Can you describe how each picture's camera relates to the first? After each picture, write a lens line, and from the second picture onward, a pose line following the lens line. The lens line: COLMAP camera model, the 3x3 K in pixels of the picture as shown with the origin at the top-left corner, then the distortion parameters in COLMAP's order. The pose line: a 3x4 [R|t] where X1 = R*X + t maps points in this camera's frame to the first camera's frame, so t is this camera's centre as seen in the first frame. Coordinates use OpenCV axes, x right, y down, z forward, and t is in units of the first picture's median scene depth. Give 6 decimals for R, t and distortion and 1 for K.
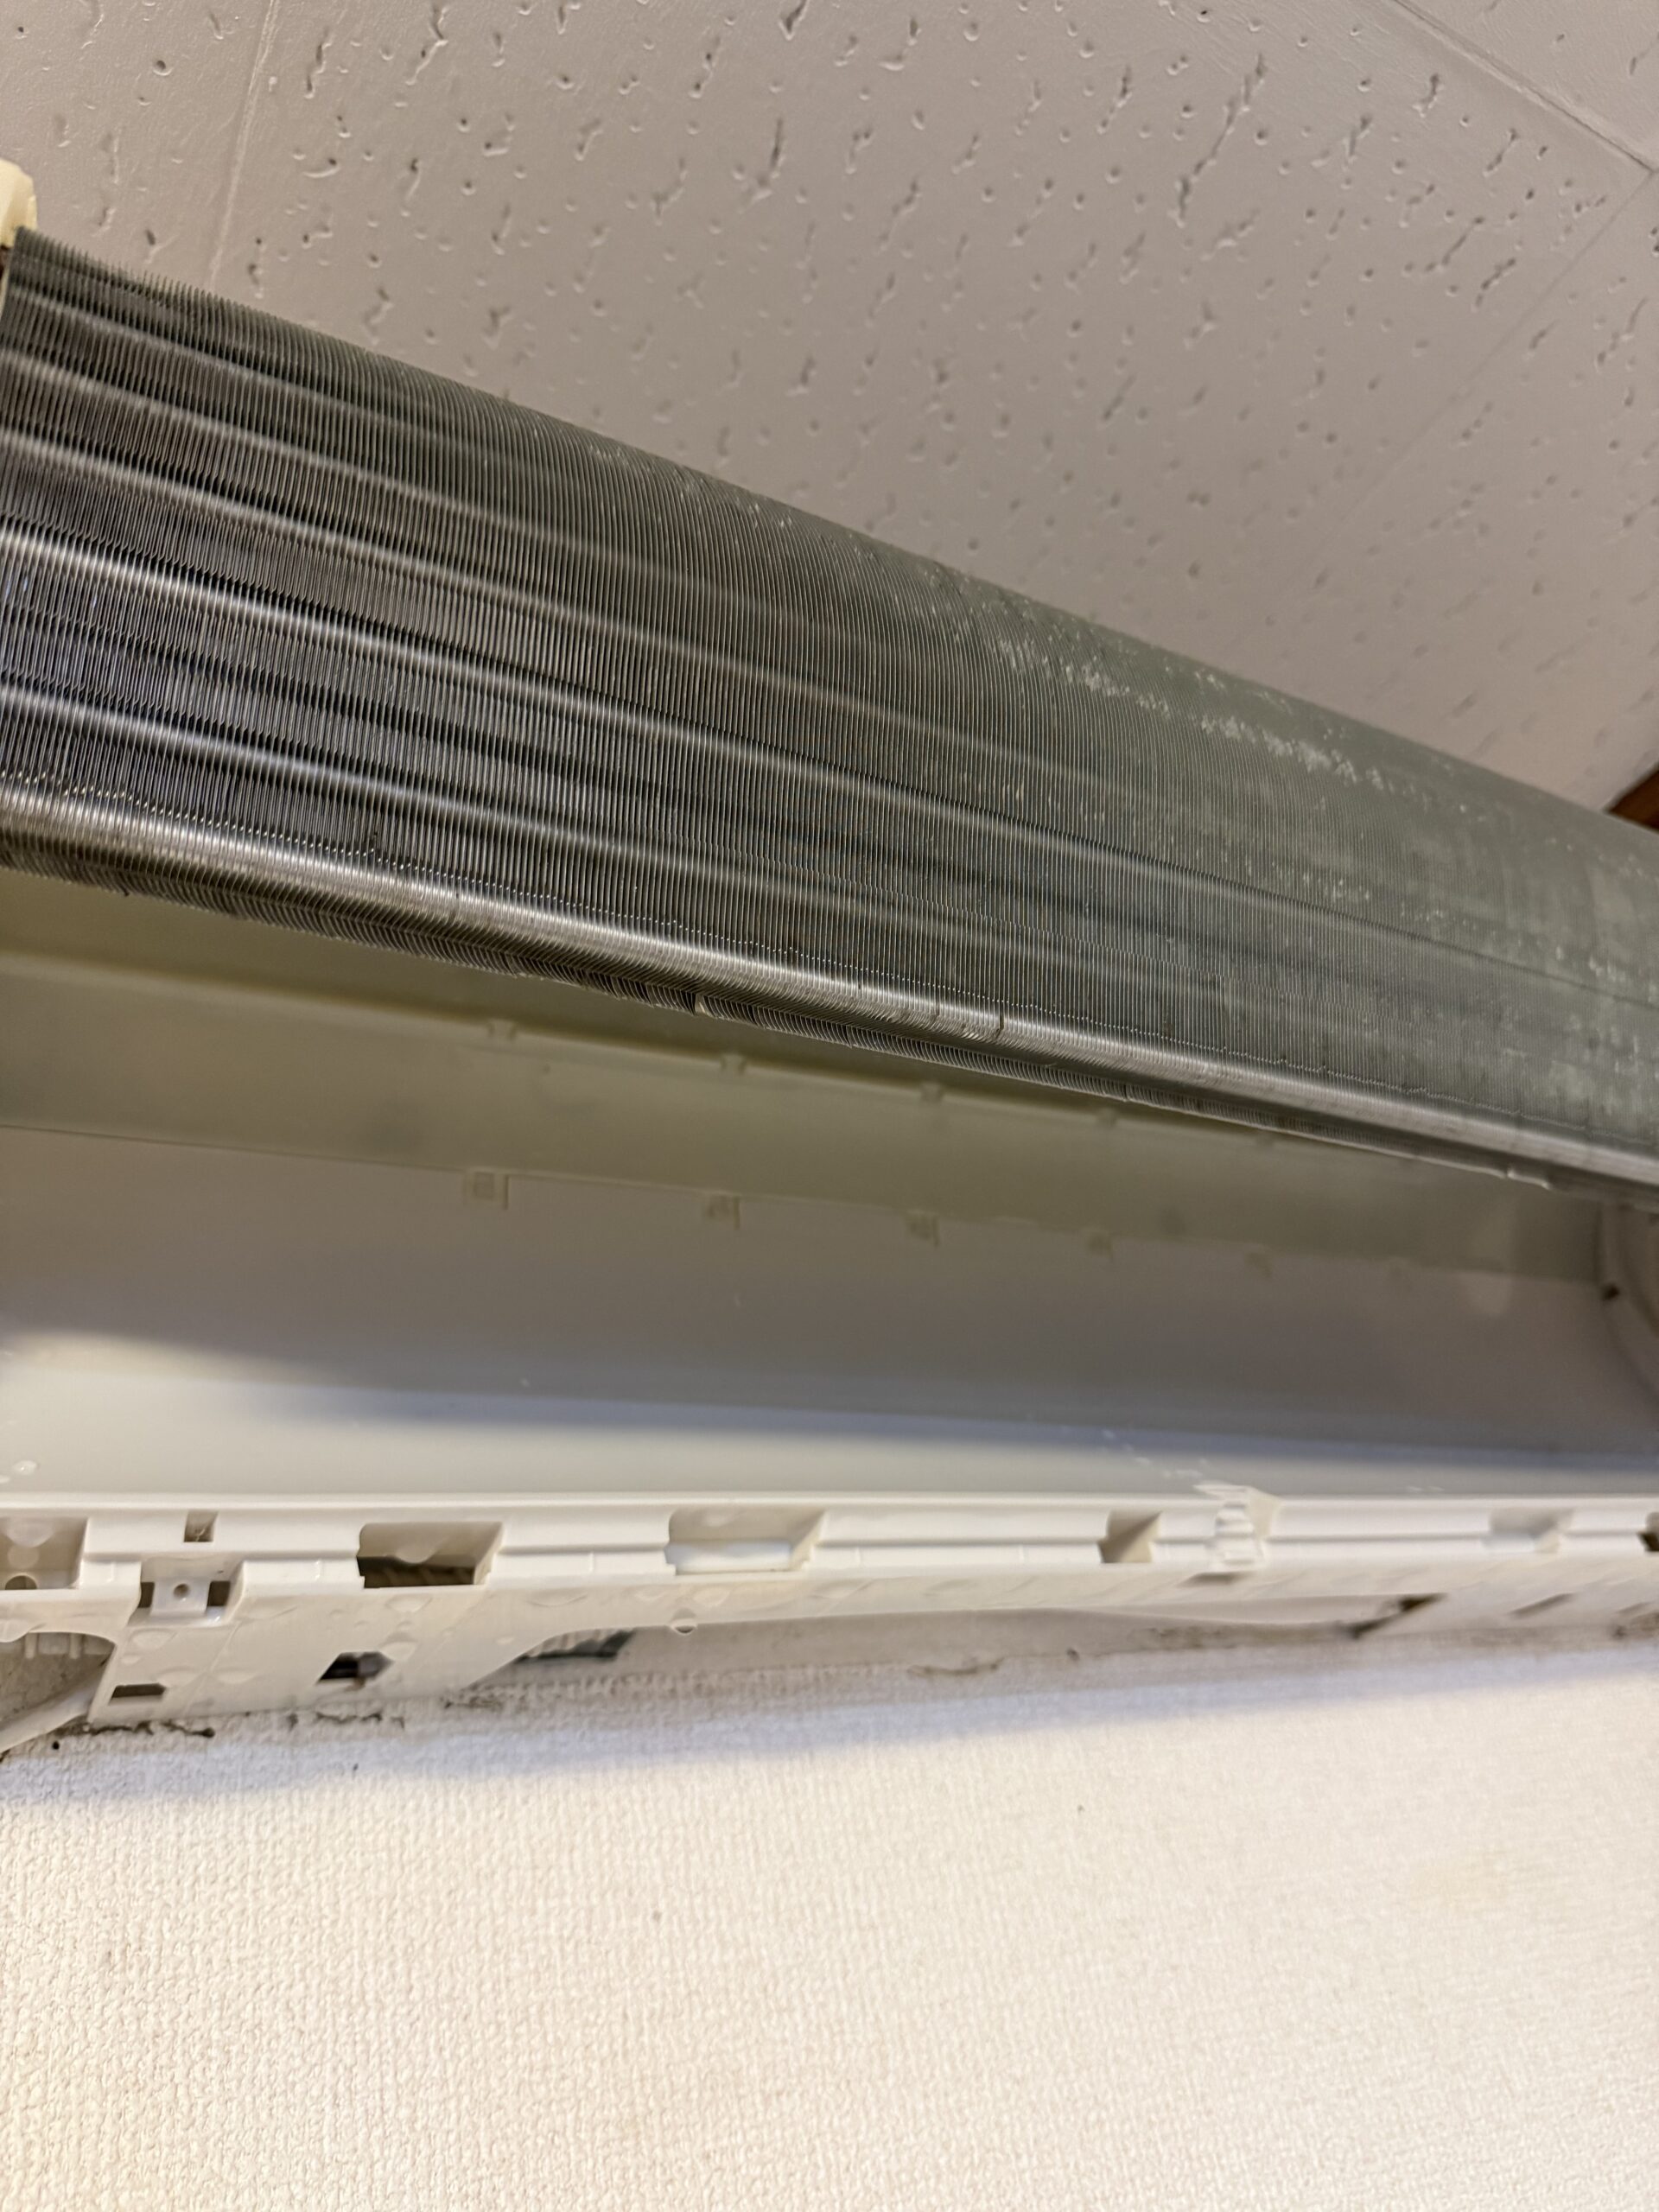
lens RADIAL K [[1603.0, 0, 829.7], [0, 1603.0, 1110.5], [0, 0, 1]] dist [-0.034130, -0.004058]
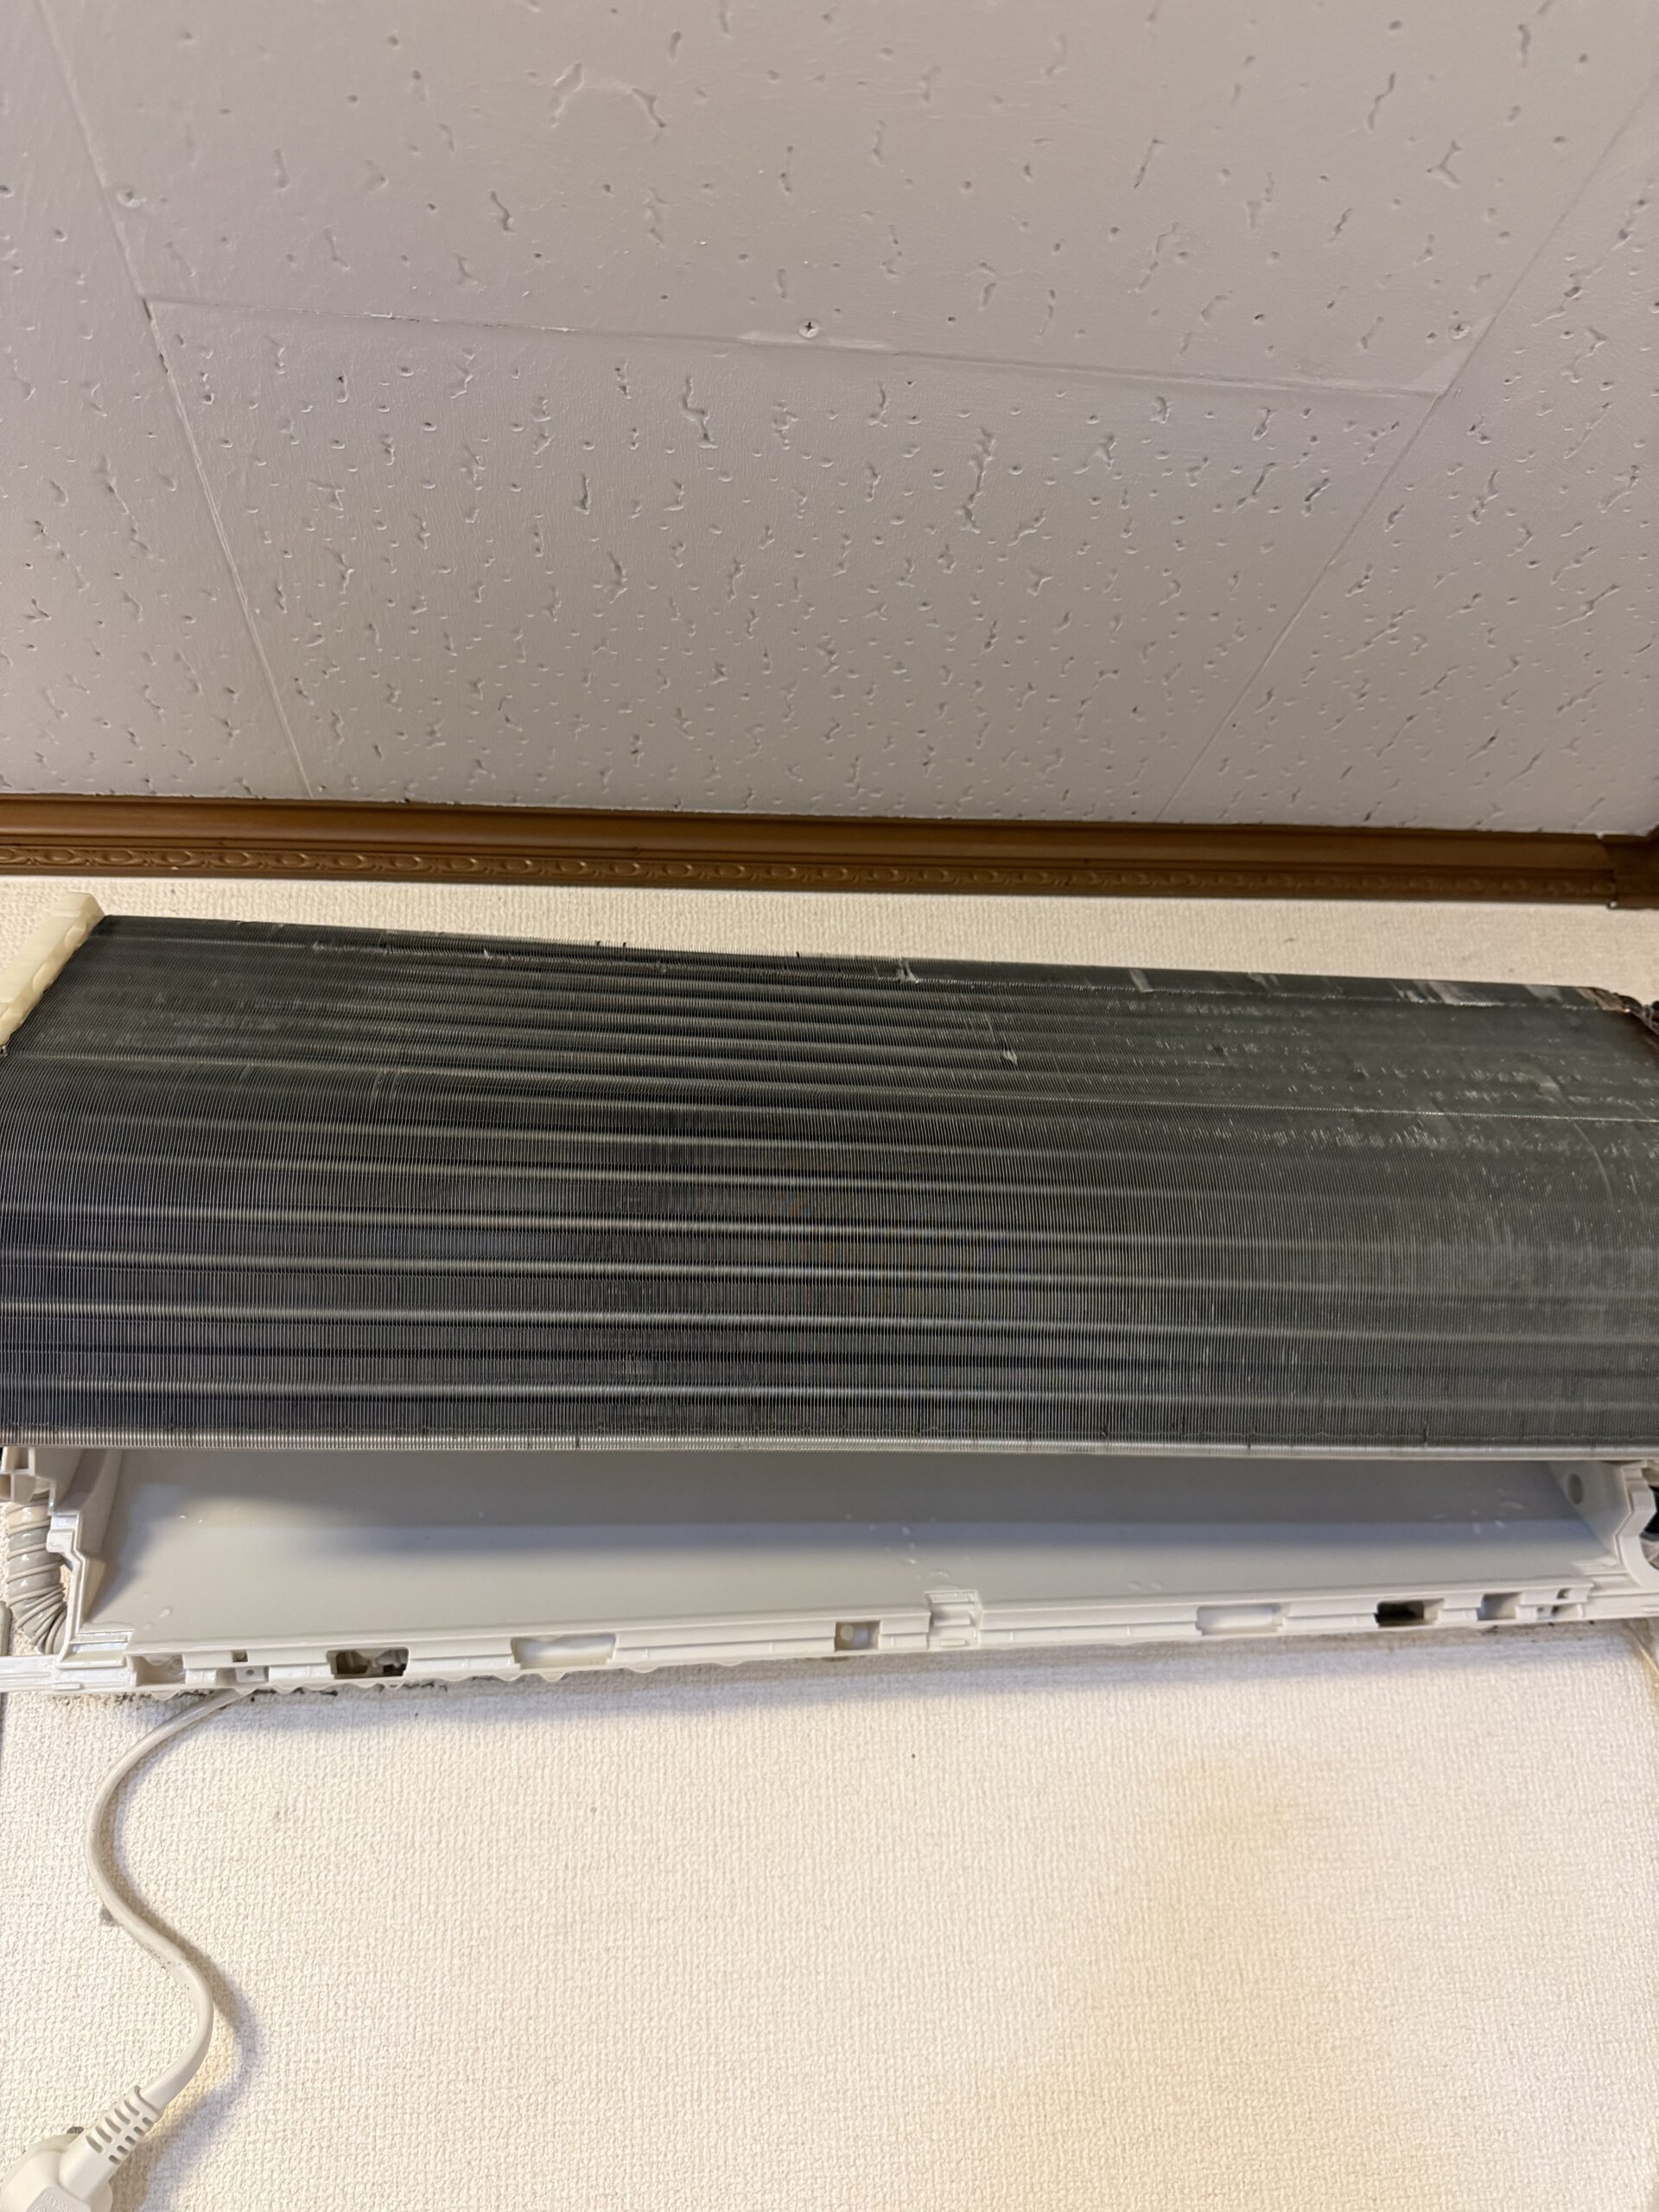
lens RADIAL K [[1603.0, 0, 834.3], [0, 1603.0, 1082.4], [0, 0, 1]] dist [-0.034130, -0.004058]
pose [[0.932983, 0.002793, -0.359910, 0.710914], [0.084196, 0.970531, 0.225789, -0.578740], [0.349935, -0.240960, 0.905253, -0.236585]]
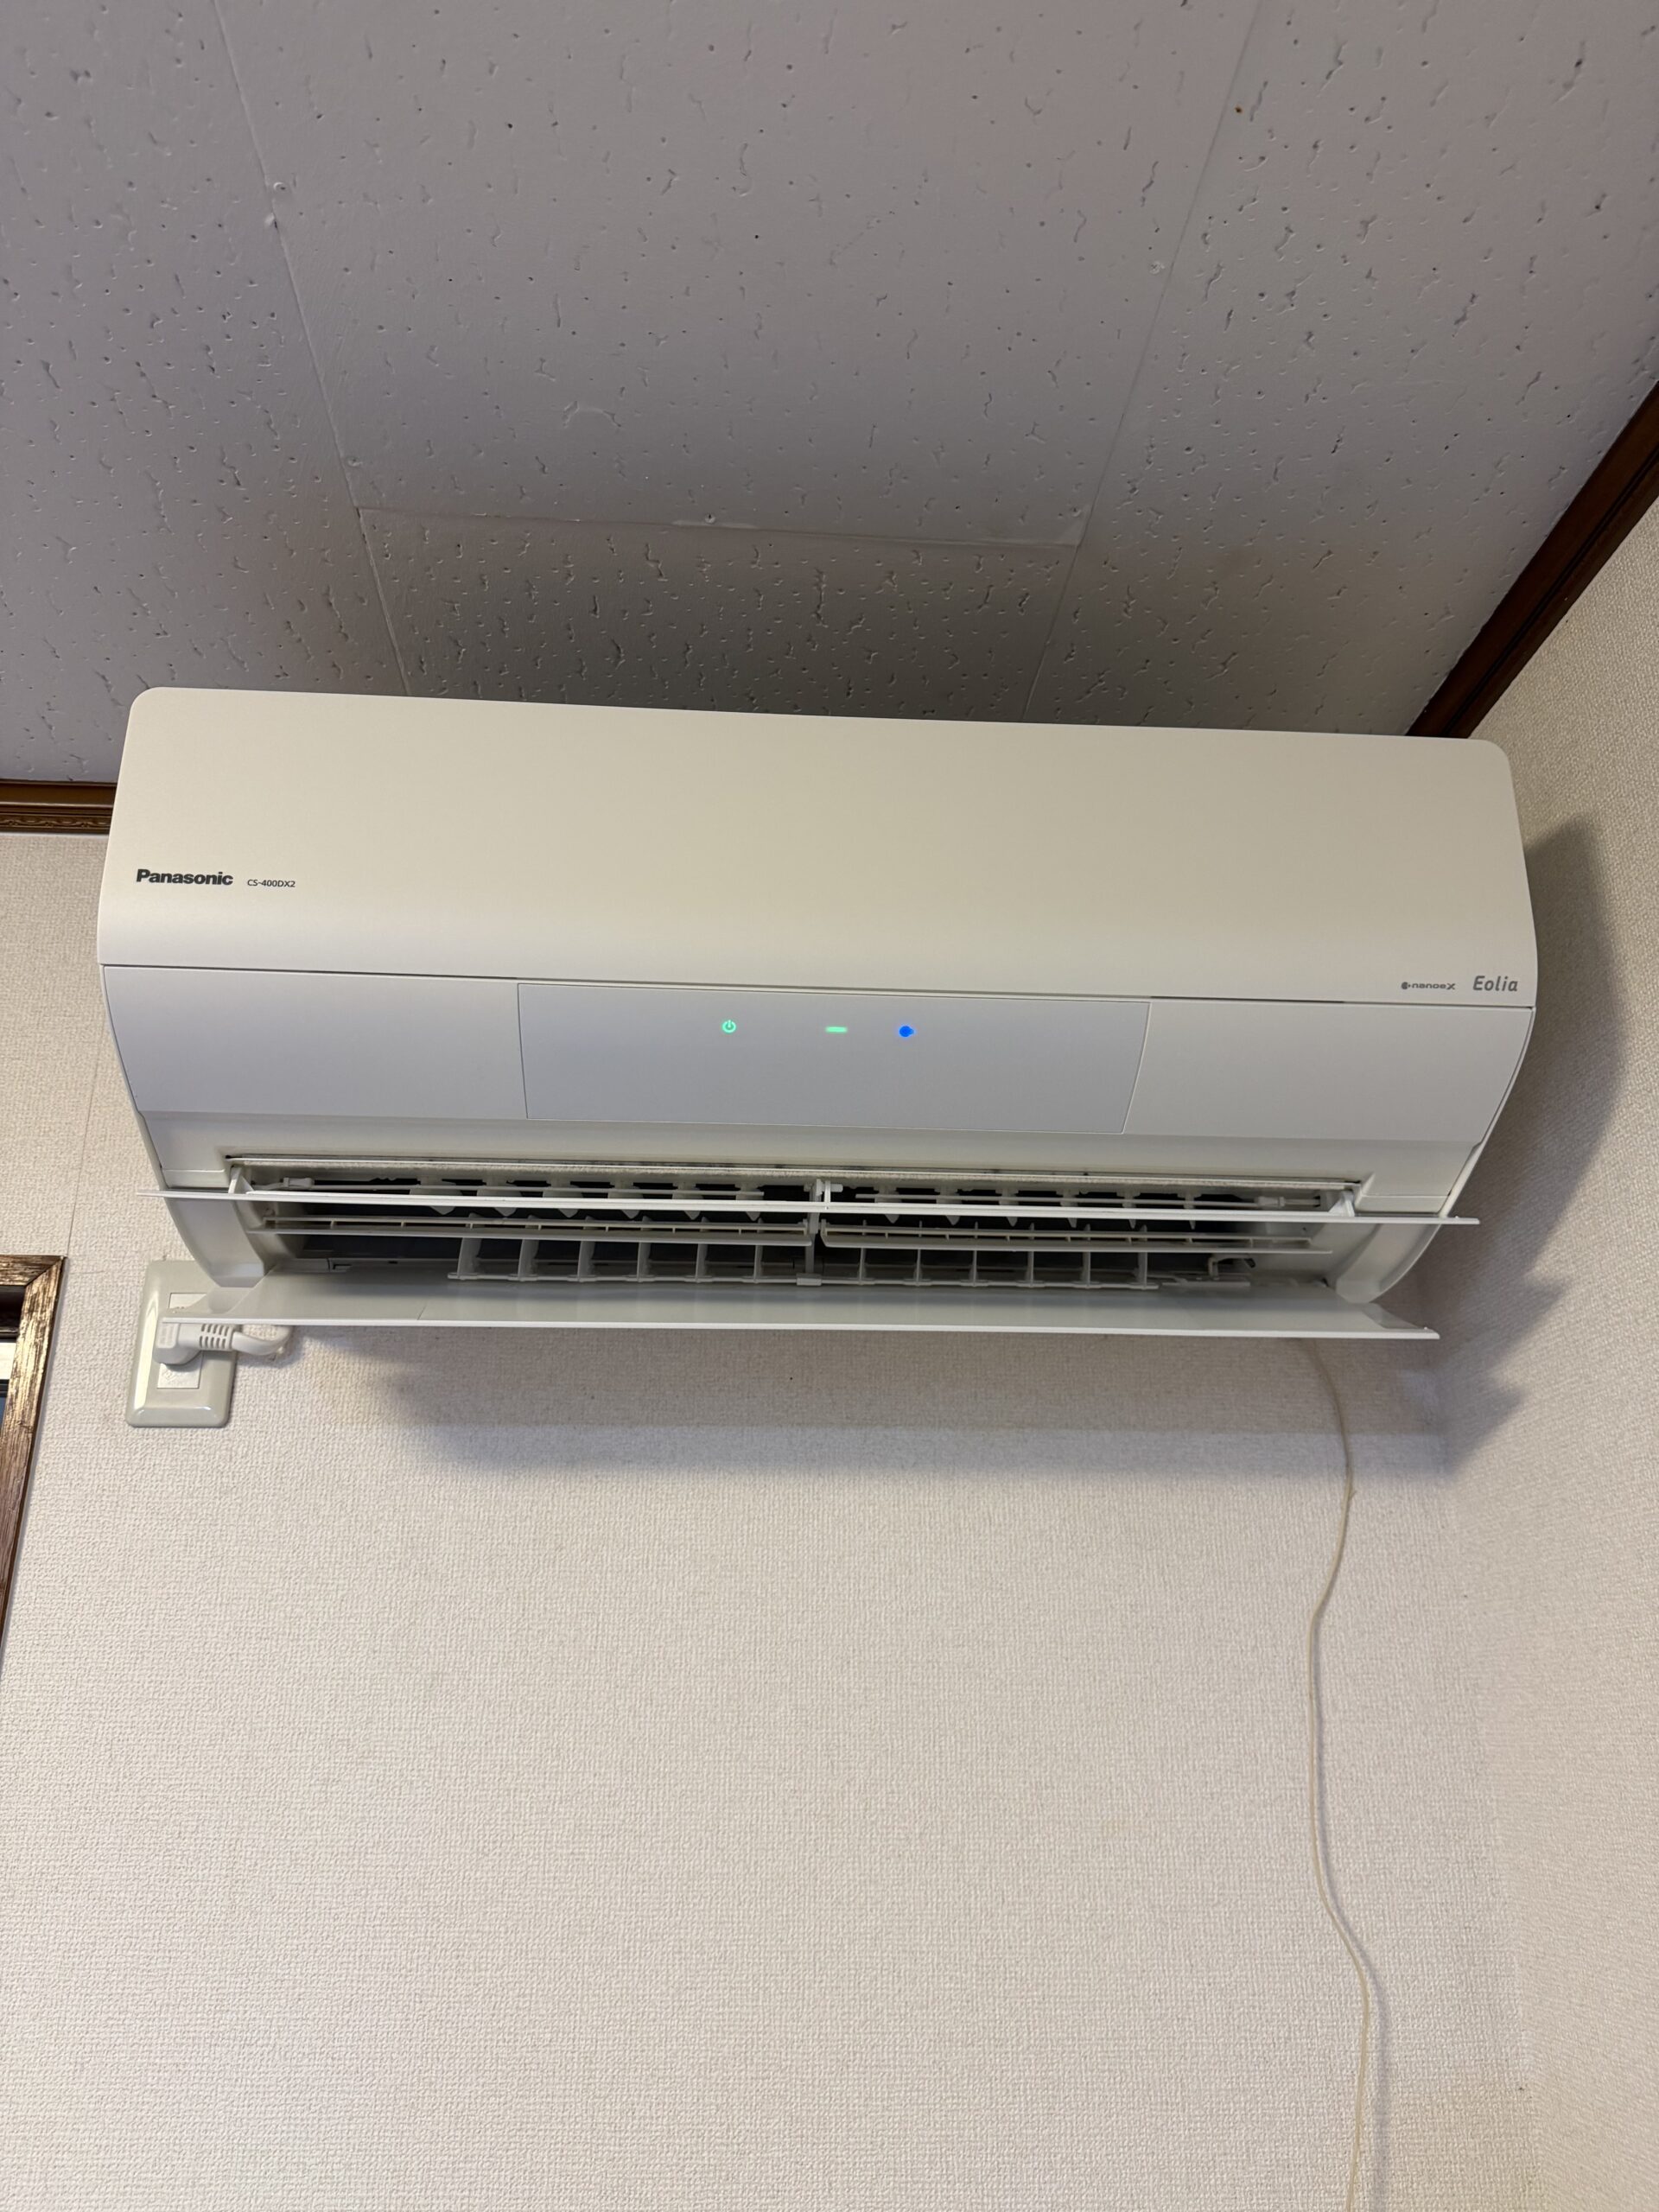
lens RADIAL K [[1603.0, 0, 830.1], [0, 1603.0, 1121.1], [0, 0, 1]] dist [-0.034130, -0.004058]
pose [[0.905827, 0.008687, -0.423559, 1.396622], [0.082591, 0.976986, 0.196667, -0.458186], [0.415519, -0.213128, 0.884262, -1.139106]]
